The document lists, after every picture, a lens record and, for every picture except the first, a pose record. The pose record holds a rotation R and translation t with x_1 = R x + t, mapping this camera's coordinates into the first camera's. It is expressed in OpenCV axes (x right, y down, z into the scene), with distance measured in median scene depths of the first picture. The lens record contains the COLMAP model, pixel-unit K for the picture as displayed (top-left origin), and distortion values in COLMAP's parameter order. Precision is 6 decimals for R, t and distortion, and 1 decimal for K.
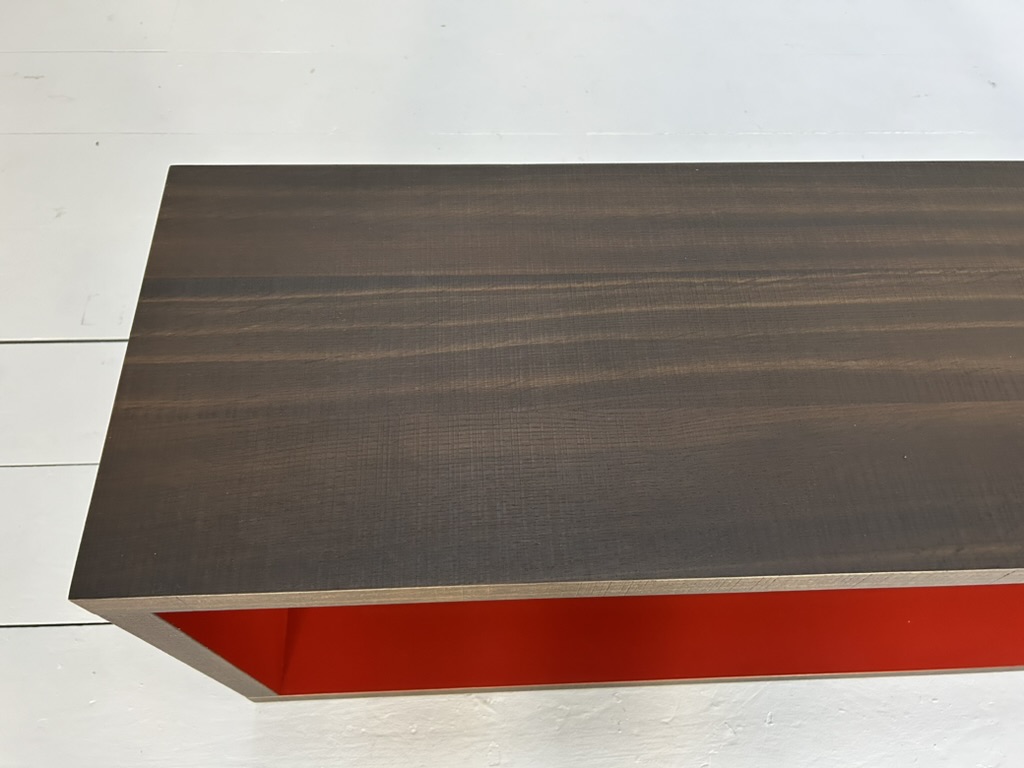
lens RADIAL K [[760.9, 0, 512.0], [0, 760.9, 384.0], [0, 0, 1]] dist [0.037194, -0.042107]
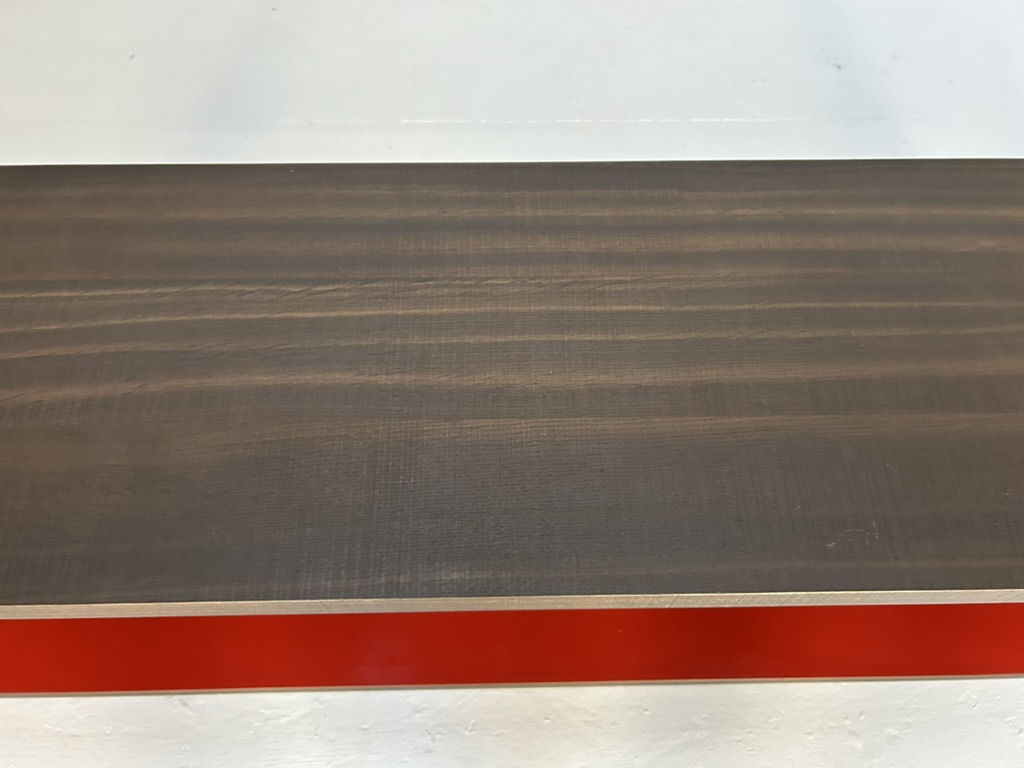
lens RADIAL K [[767.8, 0, 512.0], [0, 767.8, 384.0], [0, 0, 1]] dist [0.034353, -0.035450]
pose [[0.999431, 0.010570, -0.032033, 0.584990], [-0.009694, 0.999578, 0.027391, -0.043258], [0.032309, -0.027065, 0.999111, 0.032872]]
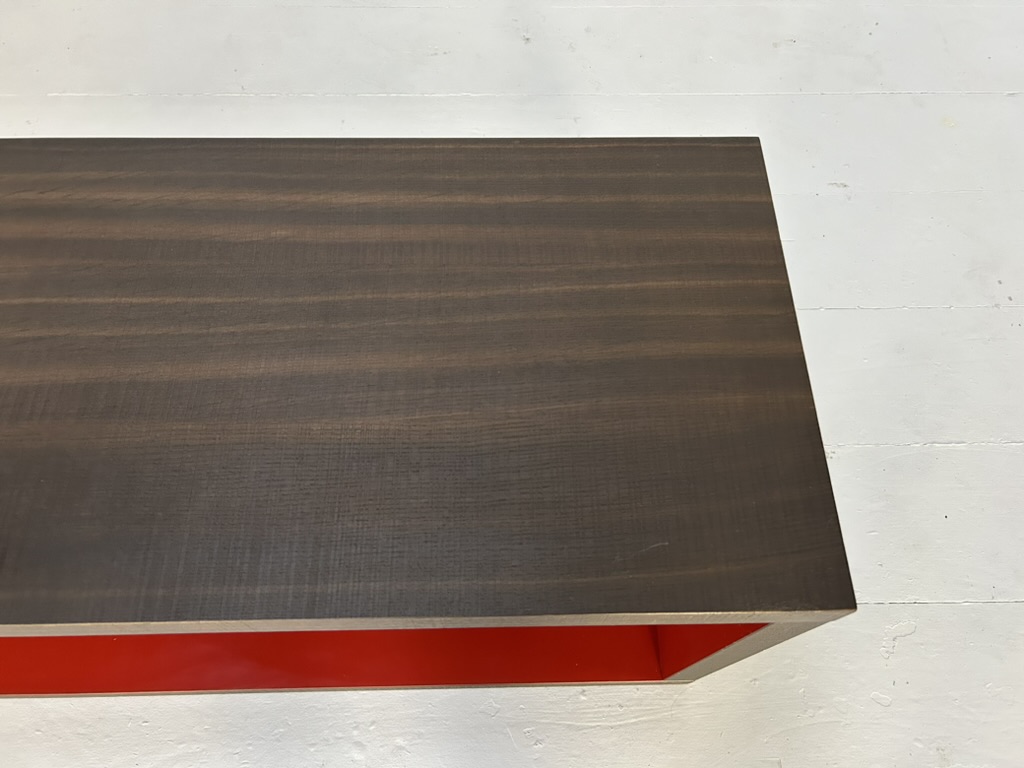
lens RADIAL K [[760.9, 0, 512.0], [0, 760.9, 384.0], [0, 0, 1]] dist [0.037194, -0.042107]
pose [[0.999500, 0.011303, -0.029541, 1.460915], [-0.009598, 0.998315, 0.057236, -0.079146], [0.030138, -0.056923, 0.997924, 0.156969]]
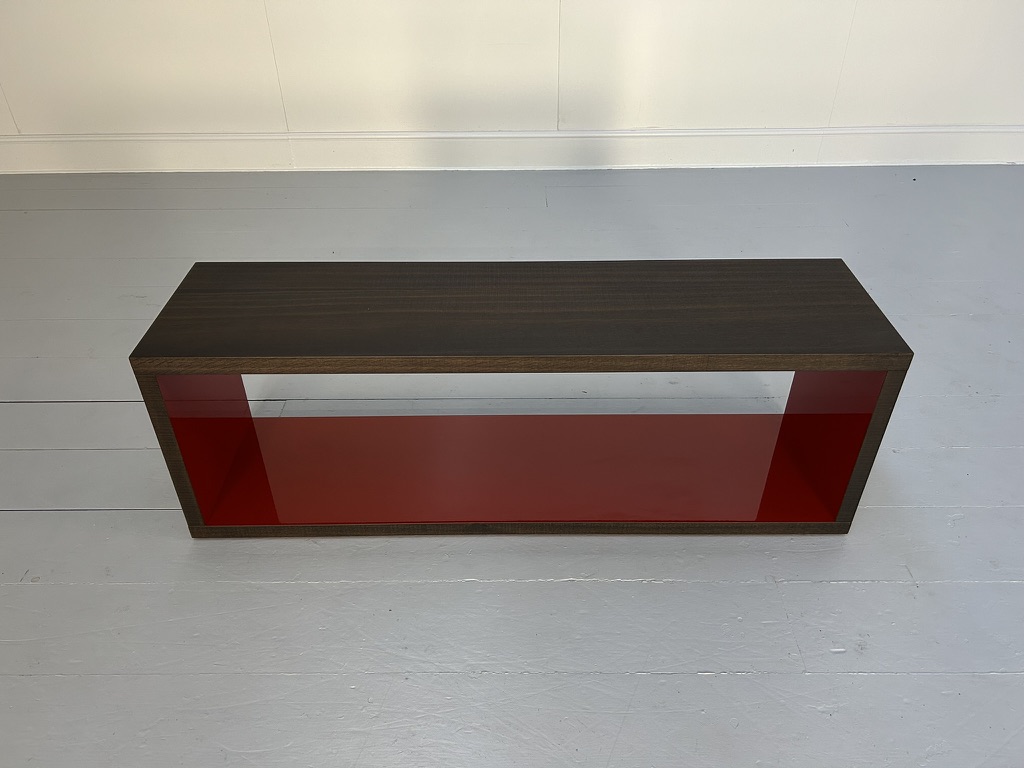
lens RADIAL K [[767.8, 0, 512.0], [0, 767.8, 384.0], [0, 0, 1]] dist [0.034353, -0.035450]
pose [[0.998847, -0.005163, -0.047733, 0.736685], [-0.014384, 0.916345, -0.400130, 1.123655], [0.045806, 0.400355, 0.915214, -1.147967]]
